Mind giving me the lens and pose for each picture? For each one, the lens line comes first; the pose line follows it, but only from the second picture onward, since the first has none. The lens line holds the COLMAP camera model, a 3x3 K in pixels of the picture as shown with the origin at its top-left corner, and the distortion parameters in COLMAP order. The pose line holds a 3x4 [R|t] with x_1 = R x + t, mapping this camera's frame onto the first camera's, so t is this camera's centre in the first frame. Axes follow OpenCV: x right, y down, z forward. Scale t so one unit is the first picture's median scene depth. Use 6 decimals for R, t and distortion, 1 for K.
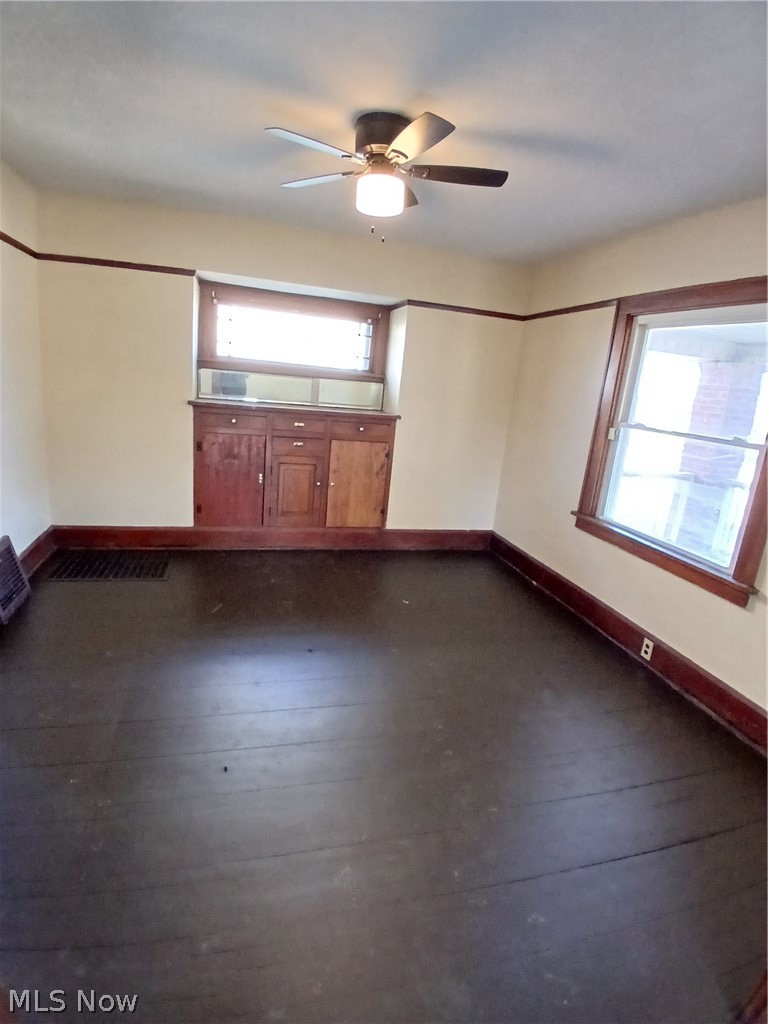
lens RADIAL K [[509.6, 0, 384.0], [0, 509.6, 512.0], [0, 0, 1]] dist [0.000257, -0.041726]
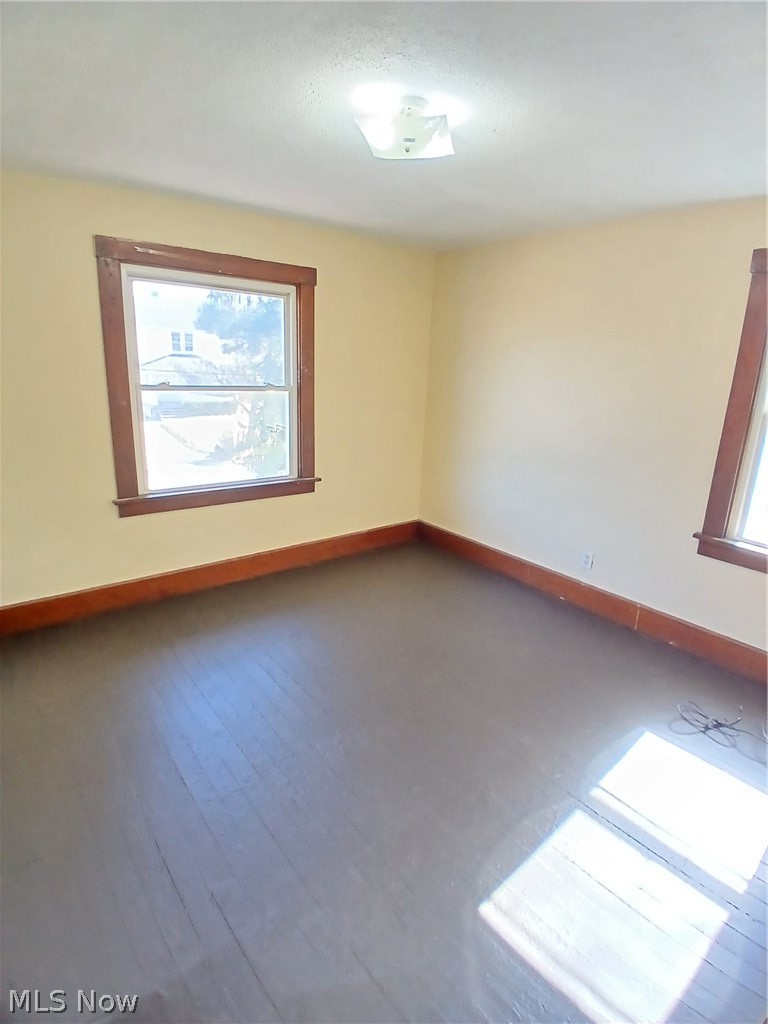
lens RADIAL K [[509.8, 0, 381.3], [0, 509.8, 501.4], [0, 0, 1]] dist [0.000470, -0.041936]
pose [[-0.366112, -0.344547, 0.864436, -0.570968], [0.156527, 0.892895, 0.422183, -0.320399], [-0.917312, 0.289874, -0.272969, 0.953378]]
